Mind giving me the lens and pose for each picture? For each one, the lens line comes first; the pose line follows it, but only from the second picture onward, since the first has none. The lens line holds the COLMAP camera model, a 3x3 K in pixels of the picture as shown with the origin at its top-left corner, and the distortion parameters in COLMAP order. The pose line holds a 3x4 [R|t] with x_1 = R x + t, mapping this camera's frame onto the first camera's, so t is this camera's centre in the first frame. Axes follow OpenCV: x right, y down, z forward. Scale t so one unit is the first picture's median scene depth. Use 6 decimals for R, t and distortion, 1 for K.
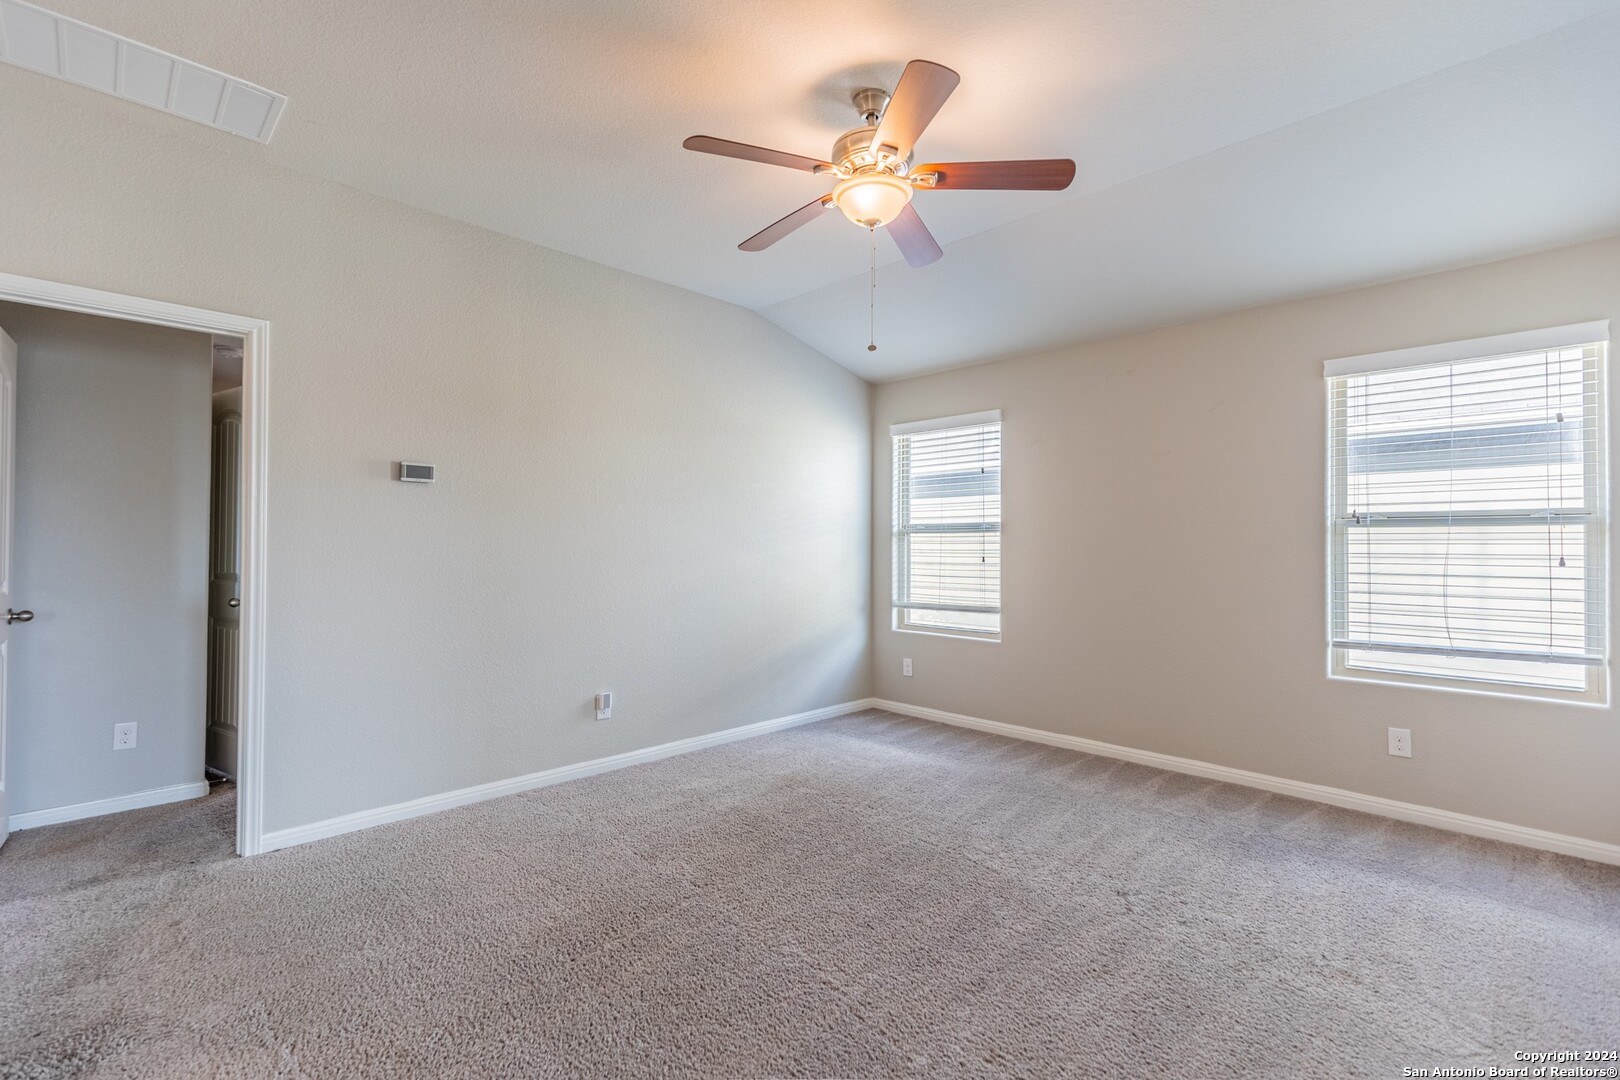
lens RADIAL K [[731.6, 0, 810.0], [0, 731.6, 540.0], [0, 0, 1]] dist [-0.059507, 0.000207]
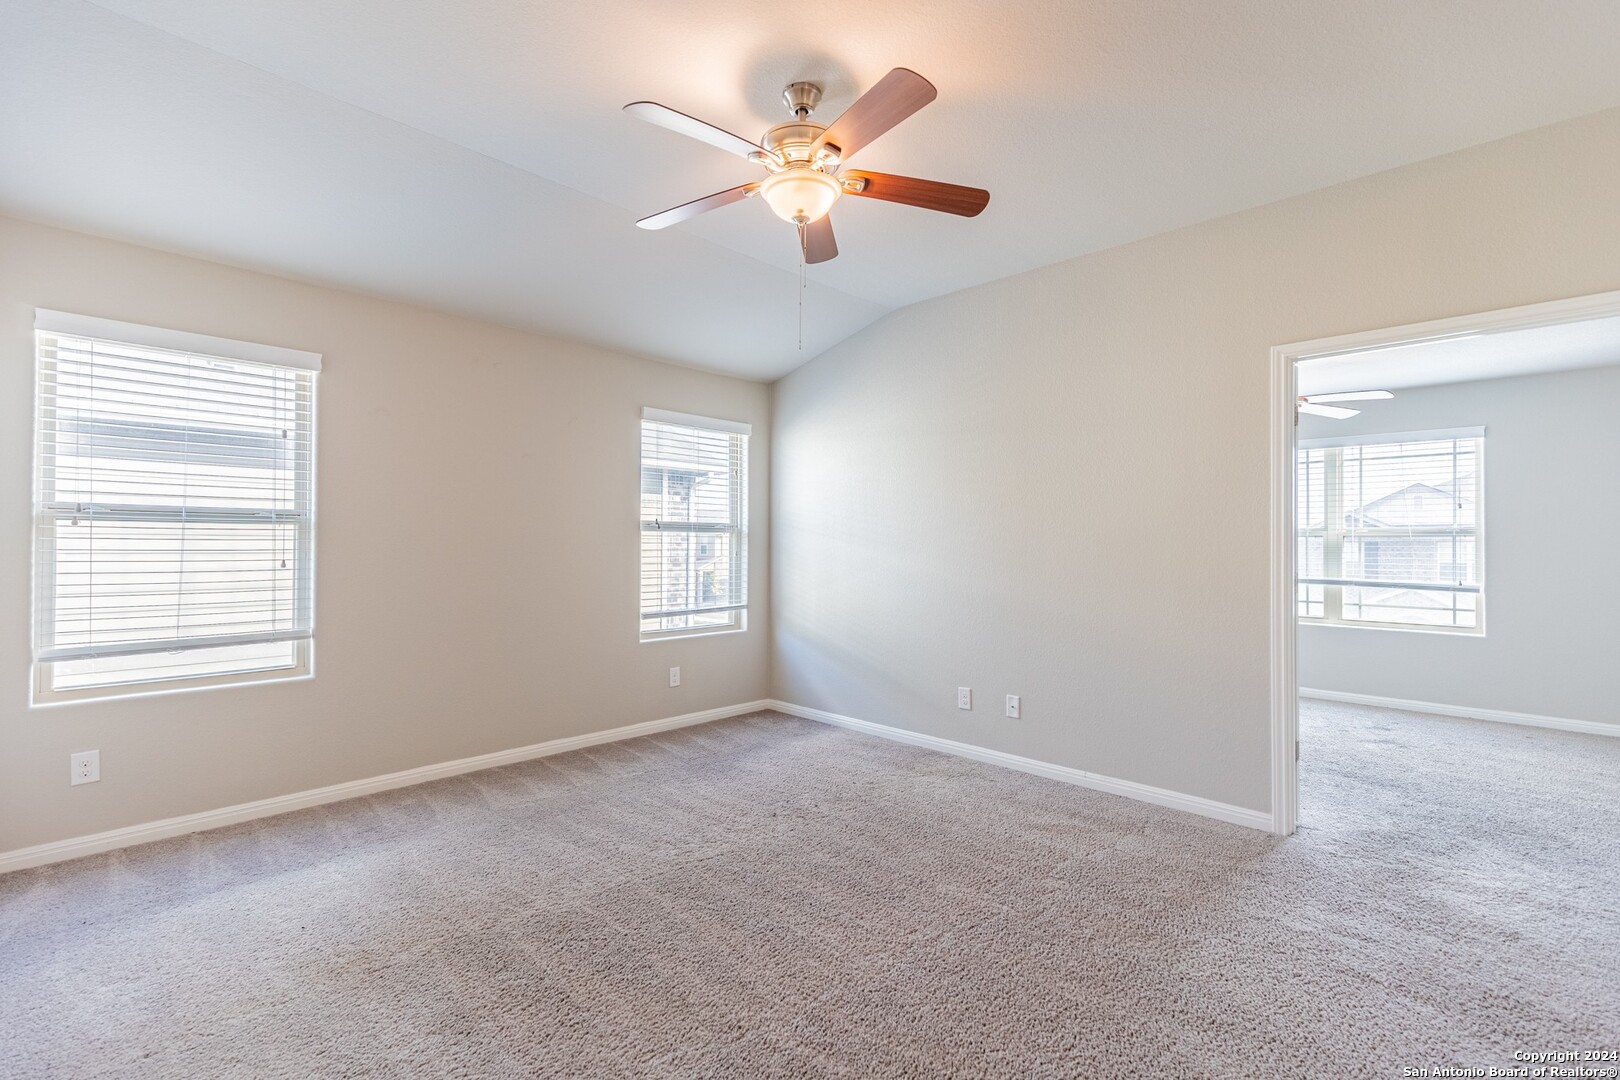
lens RADIAL K [[722.3, 0, 814.0], [0, 722.3, 536.9], [0, 0, 1]] dist [0.002962, 0.000352]
pose [[-0.061214, 0.007789, 0.998094, -0.455350], [-0.011410, 0.999899, -0.008503, 0.001788], [-0.998059, -0.011909, -0.061119, 0.519216]]
